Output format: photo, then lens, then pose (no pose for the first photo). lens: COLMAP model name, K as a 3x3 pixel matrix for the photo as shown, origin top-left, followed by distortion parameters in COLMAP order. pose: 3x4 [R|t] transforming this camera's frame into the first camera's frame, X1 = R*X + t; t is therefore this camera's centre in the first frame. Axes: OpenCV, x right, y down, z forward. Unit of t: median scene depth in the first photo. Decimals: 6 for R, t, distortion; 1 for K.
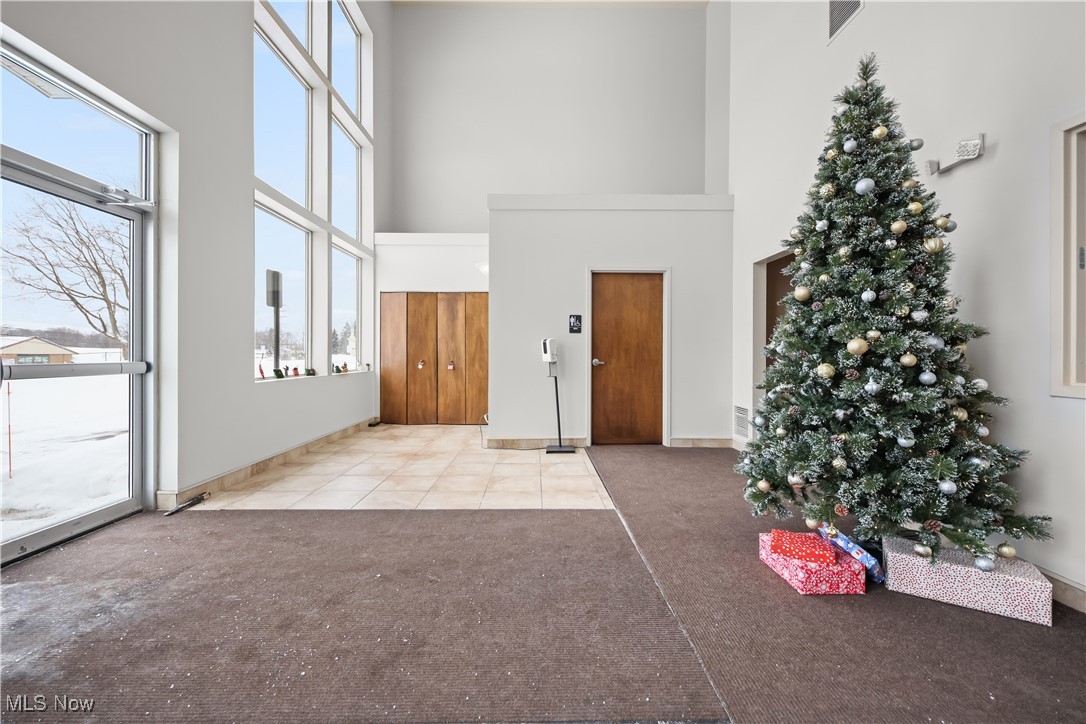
lens RADIAL K [[430.7, 0, 550.9], [0, 430.7, 358.4], [0, 0, 1]] dist [0.002483, 0.000154]
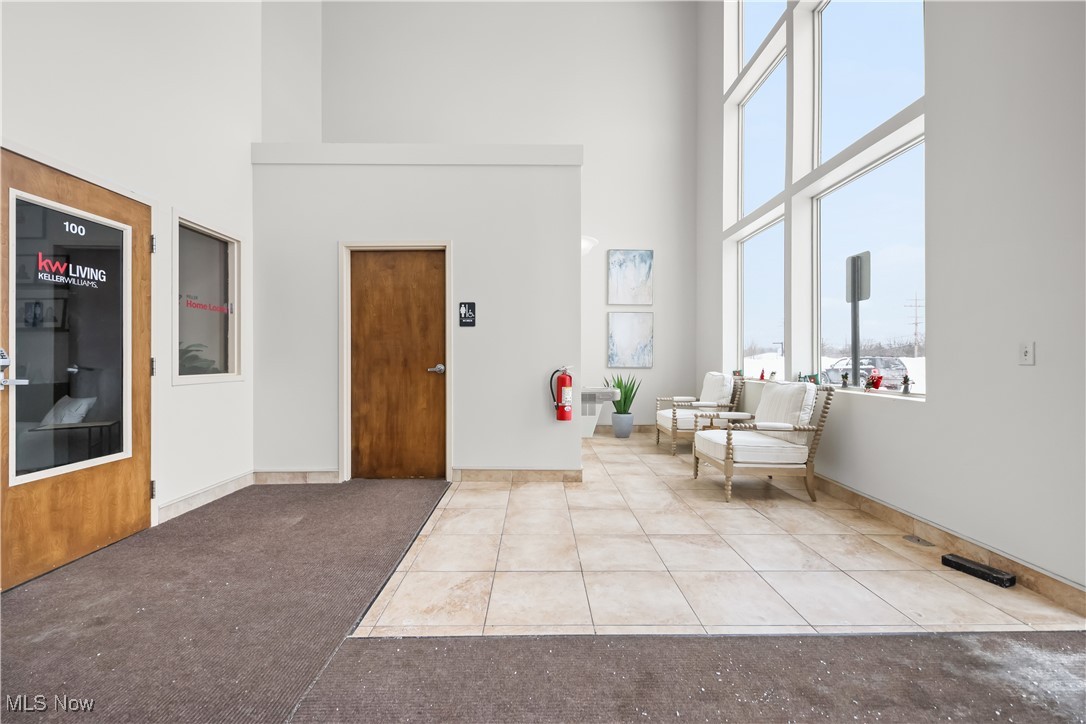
lens RADIAL K [[430.7, 0, 550.9], [0, 430.7, 358.4], [0, 0, 1]] dist [0.002483, 0.000154]
pose [[-0.999972, -0.000778, 0.007483, -0.182068], [-0.000775, 1.000000, 0.000392, -0.010694], [-0.007483, 0.000386, -0.999972, 1.955503]]
